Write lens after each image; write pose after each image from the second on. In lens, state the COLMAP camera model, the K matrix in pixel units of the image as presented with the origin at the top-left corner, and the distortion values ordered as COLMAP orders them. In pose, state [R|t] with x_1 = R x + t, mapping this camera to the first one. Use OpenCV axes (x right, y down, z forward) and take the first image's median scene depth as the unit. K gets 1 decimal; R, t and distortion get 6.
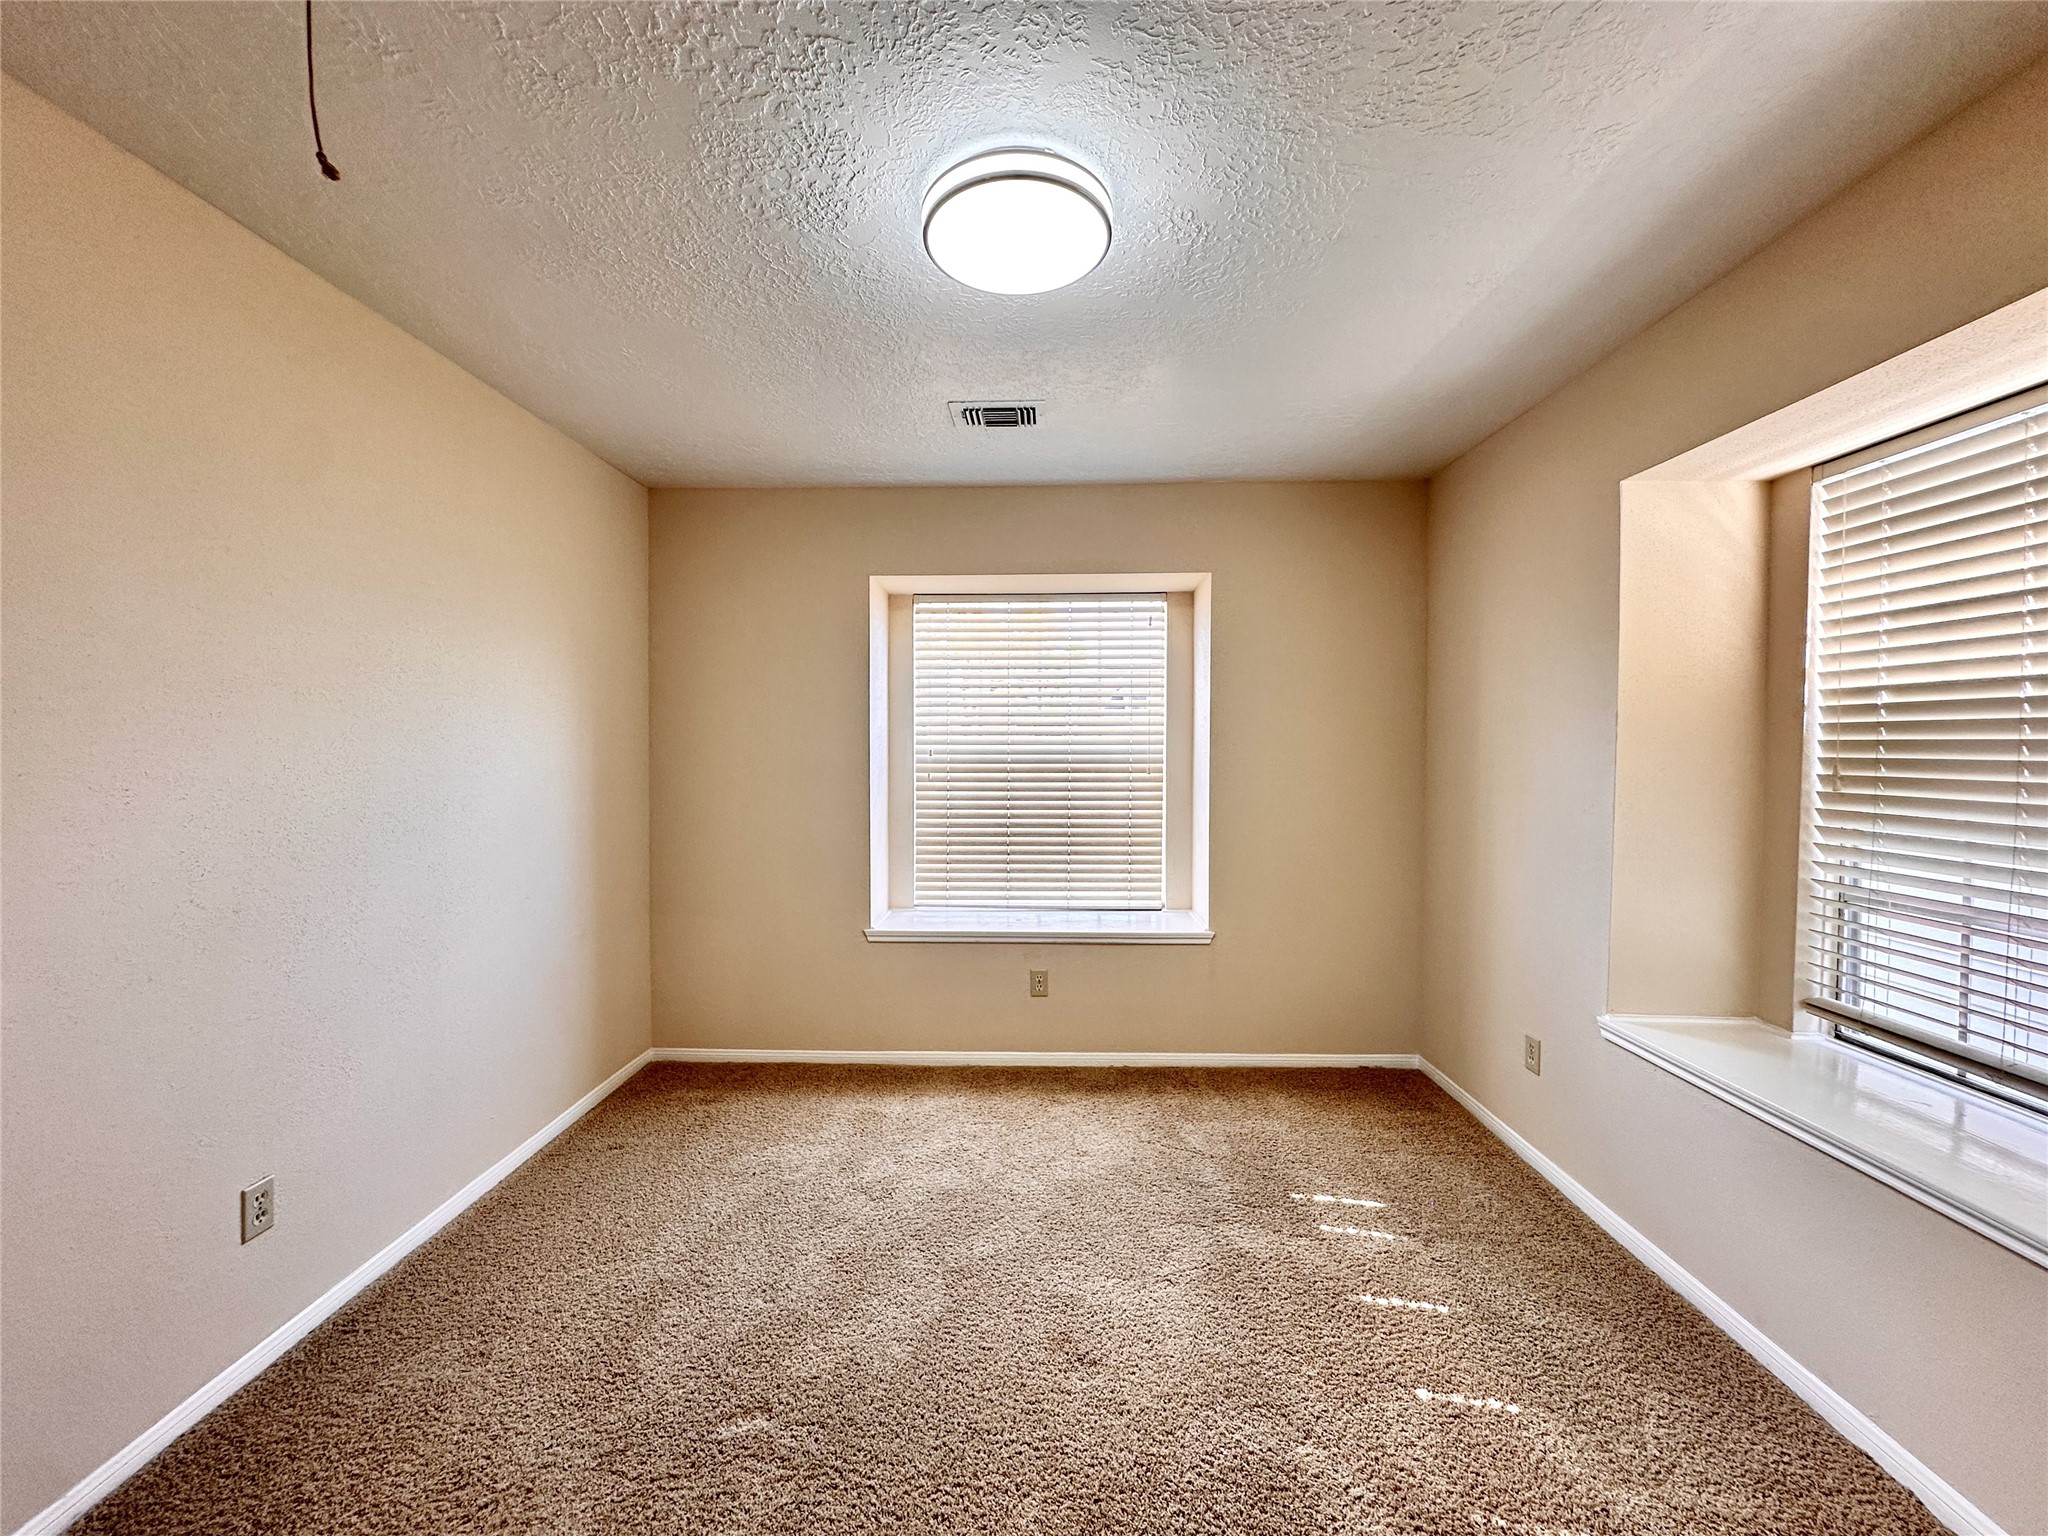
lens RADIAL K [[818.7, 0, 1021.4], [0, 818.7, 766.6], [0, 0, 1]] dist [-0.004529, 0.002905]
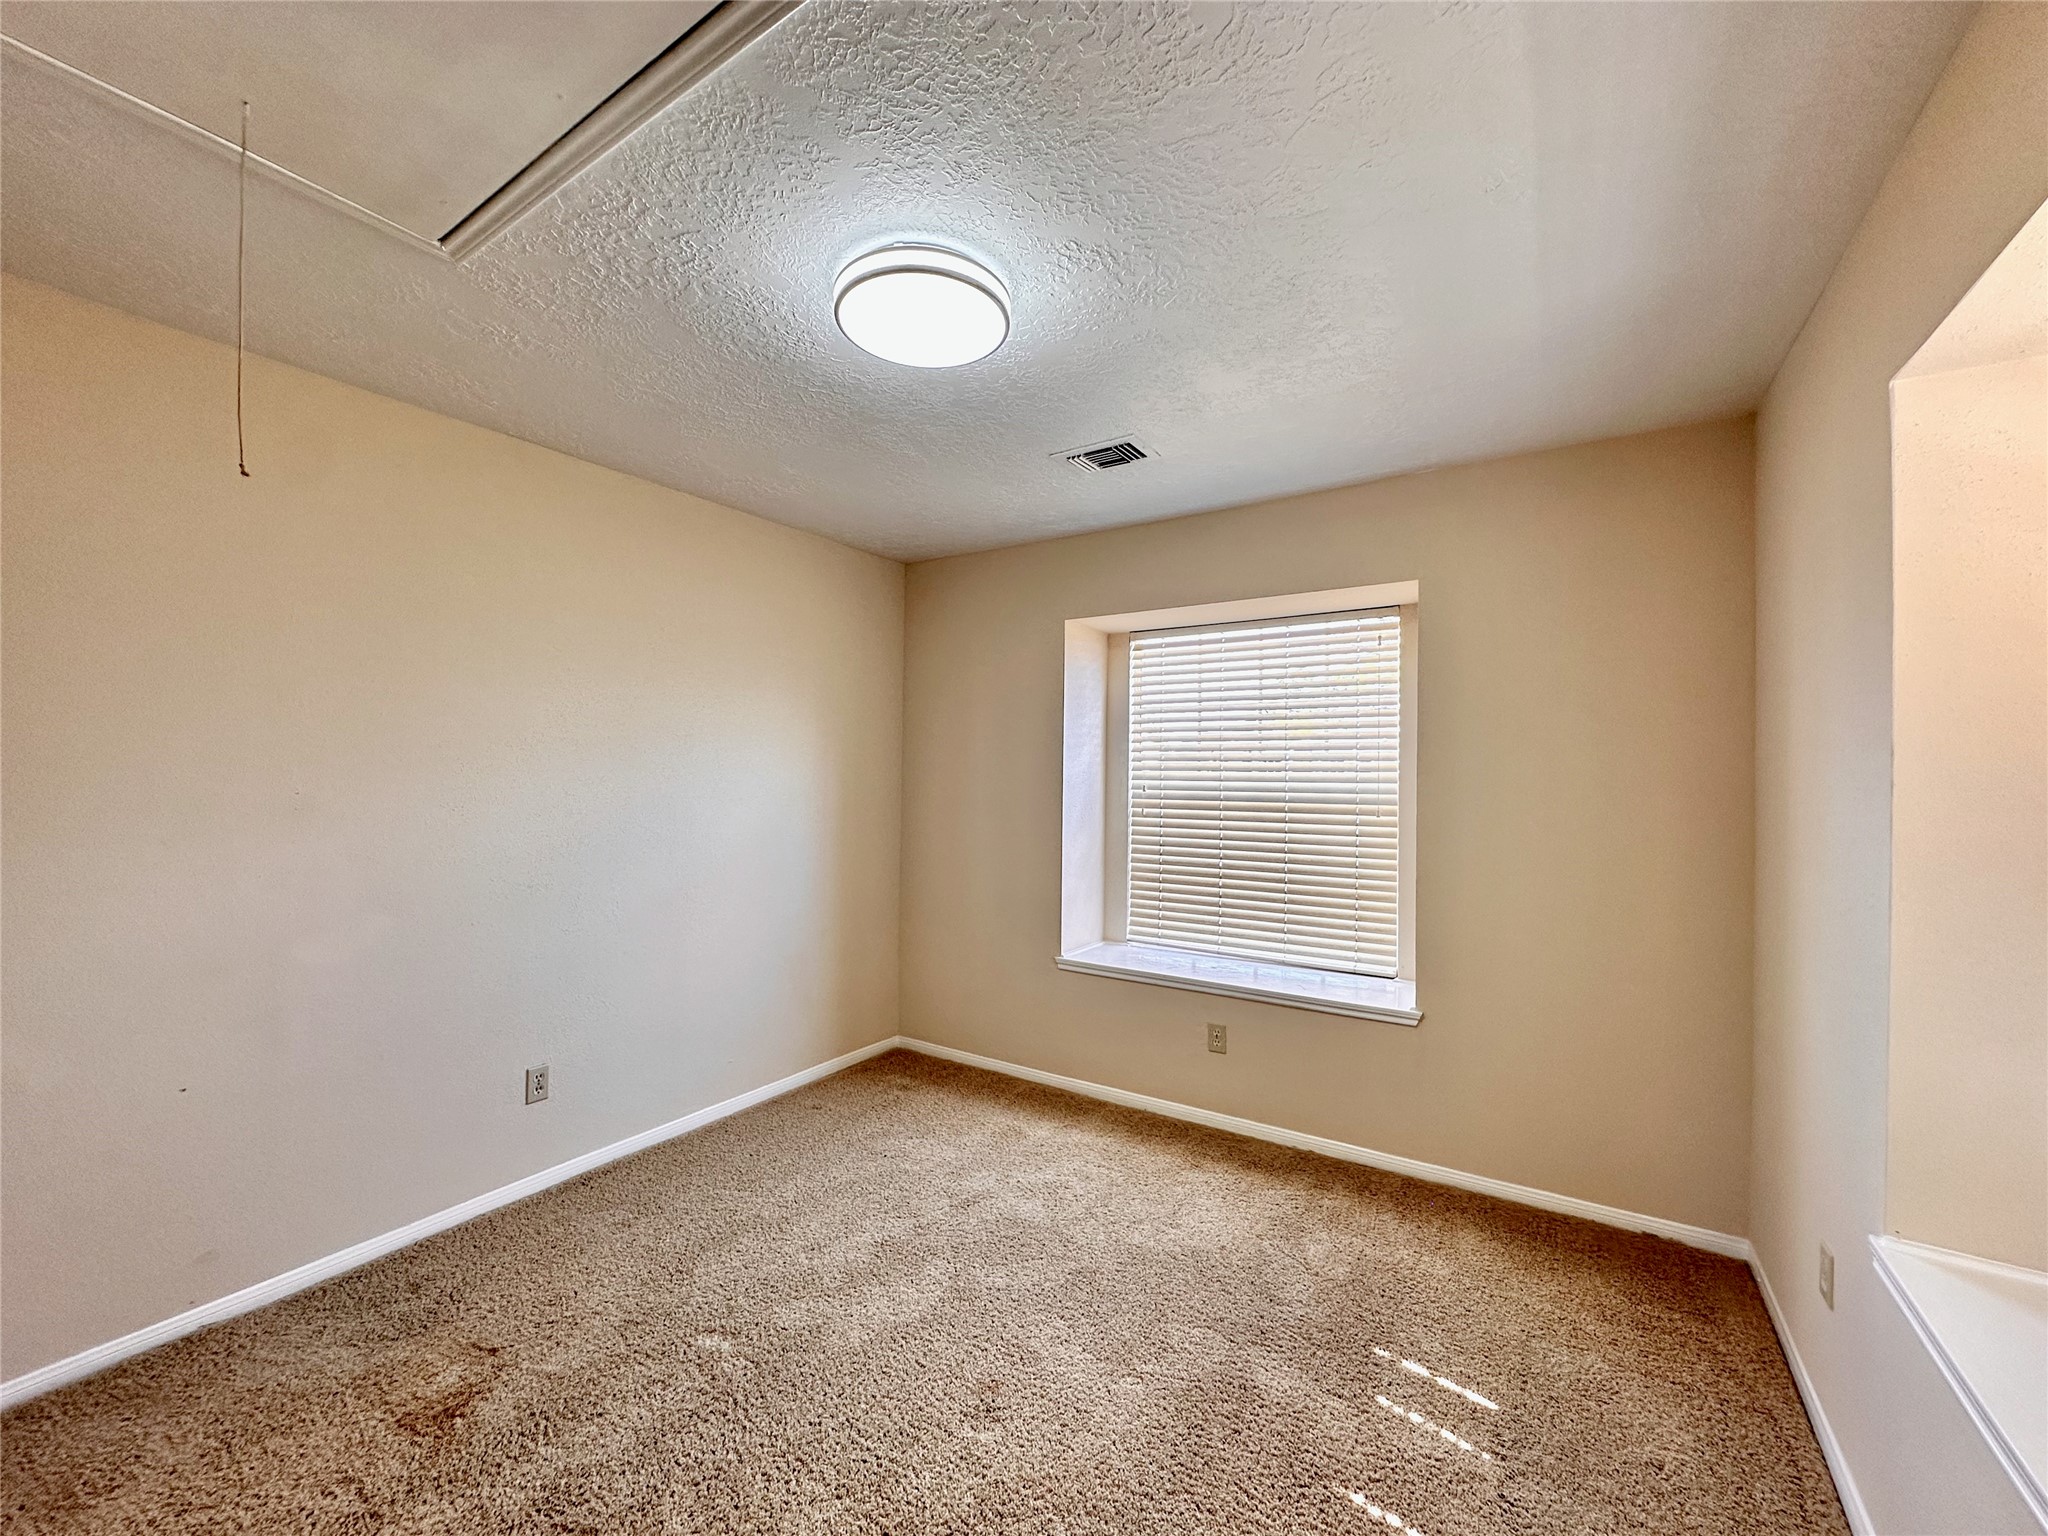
lens RADIAL K [[818.7, 0, 1021.4], [0, 818.7, 766.6], [0, 0, 1]] dist [-0.004529, 0.002905]
pose [[0.851573, 0.003528, -0.524223, 0.395061], [-0.021794, 0.999351, -0.028677, -0.015728], [0.523782, 0.035846, 0.851098, 0.097607]]
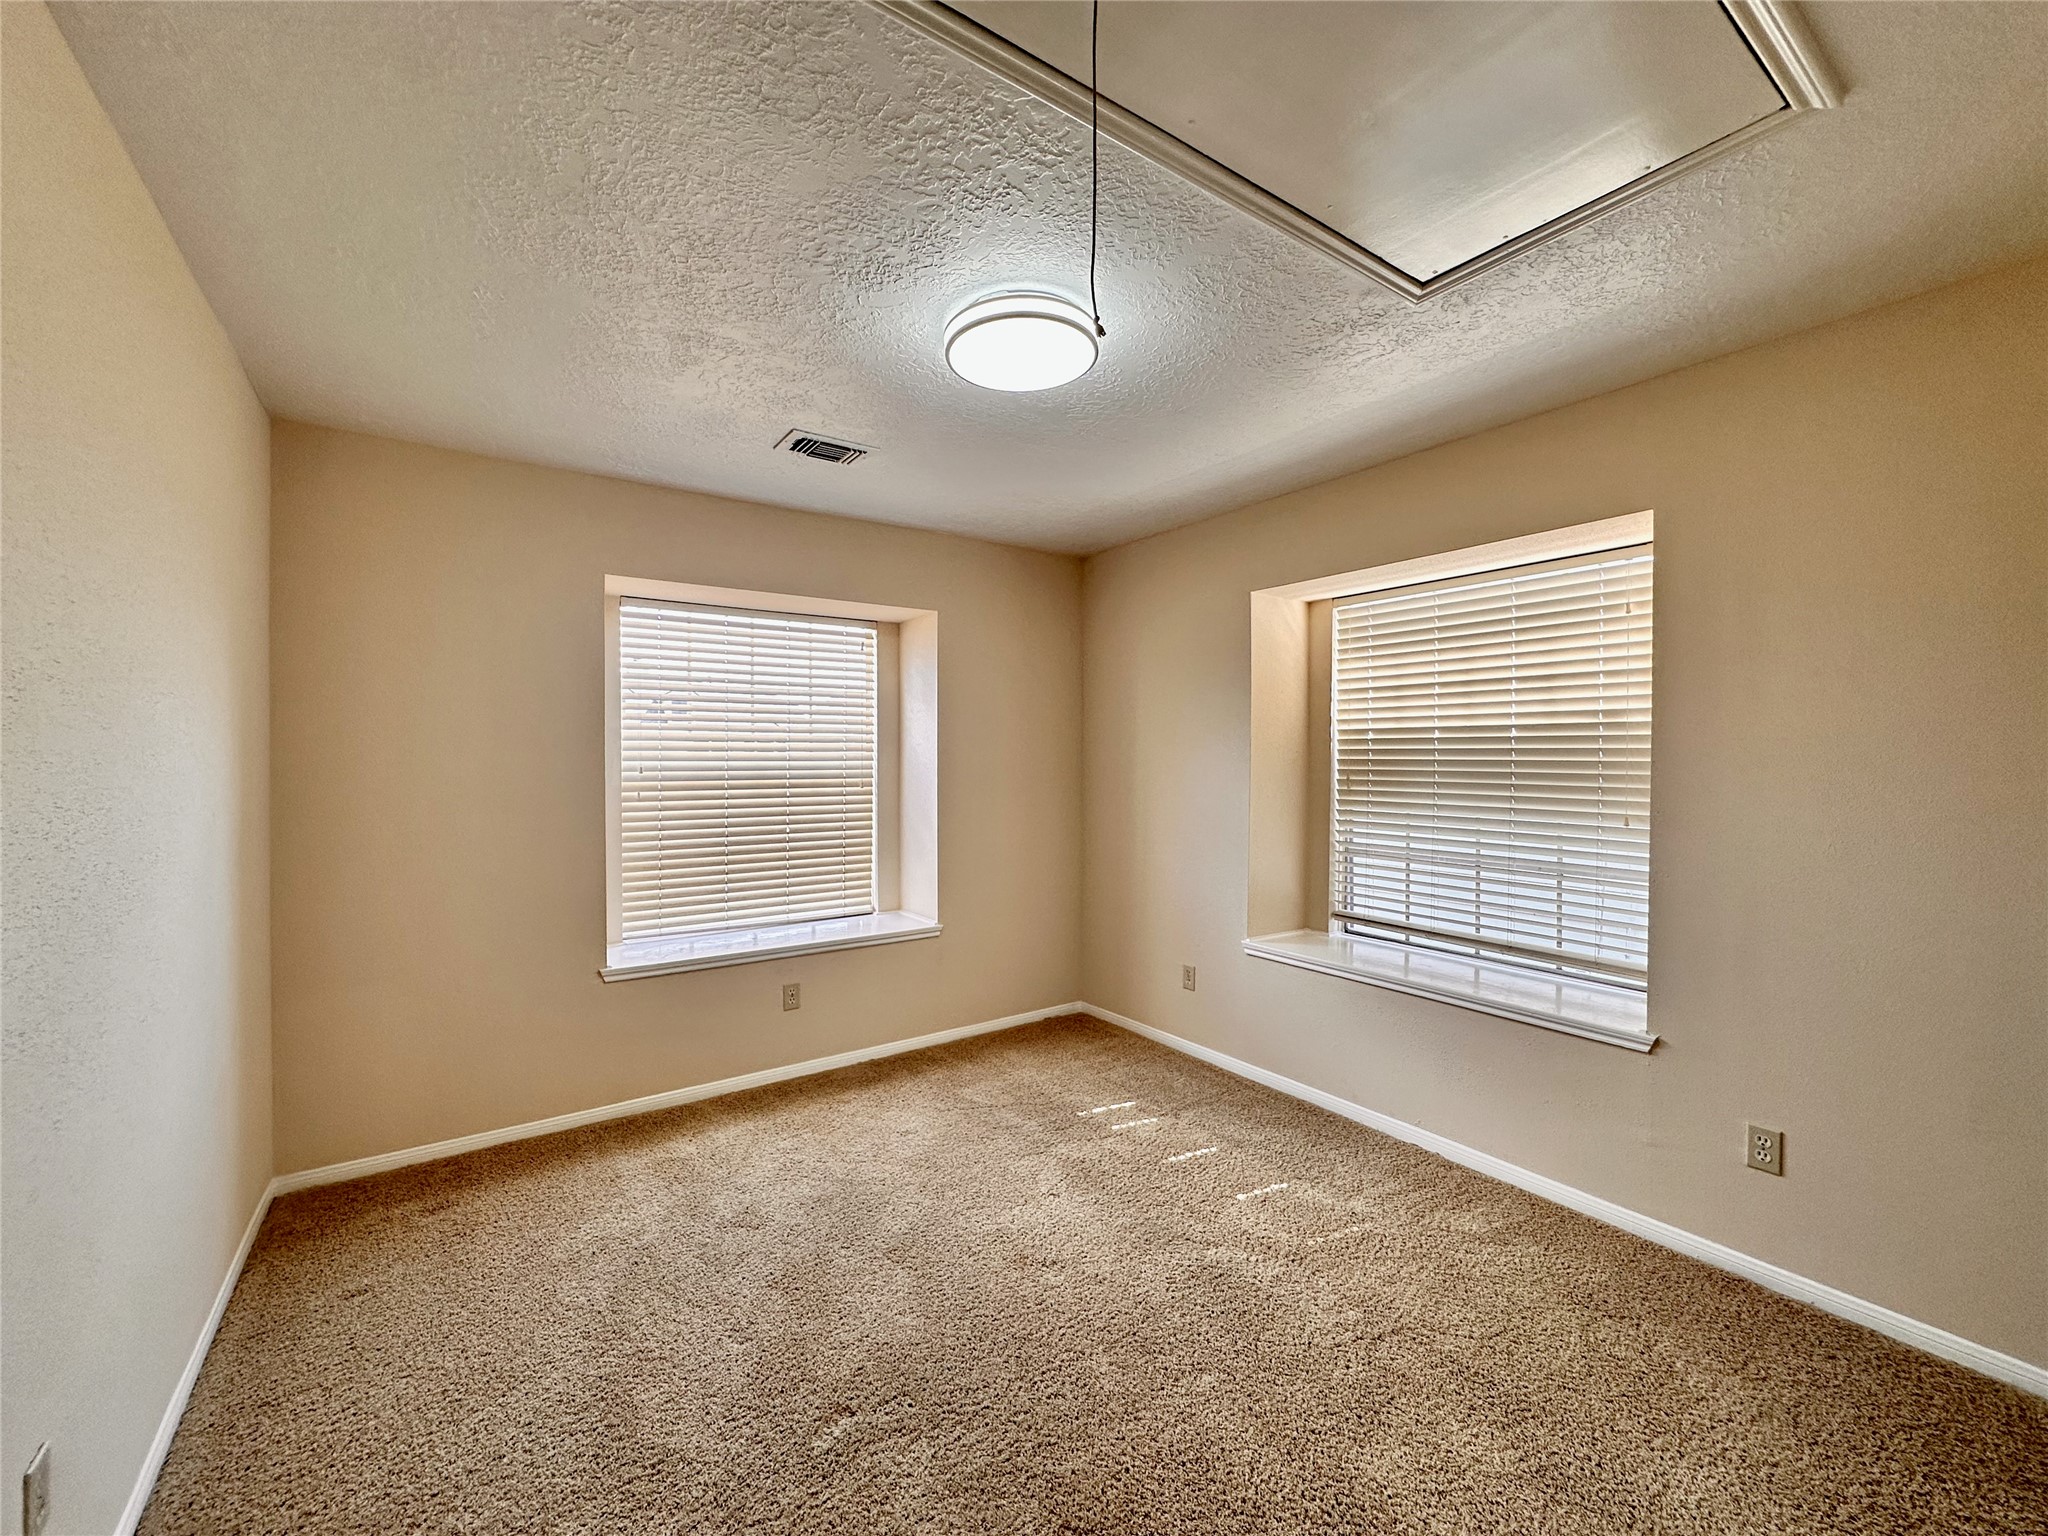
lens RADIAL K [[818.7, 0, 1021.4], [0, 818.7, 766.6], [0, 0, 1]] dist [-0.004529, 0.002905]
pose [[0.804438, -0.006584, 0.594000, -0.433373], [0.015289, 0.999837, -0.009623, -0.007536], [-0.593840, 0.016822, 0.804407, 0.012385]]
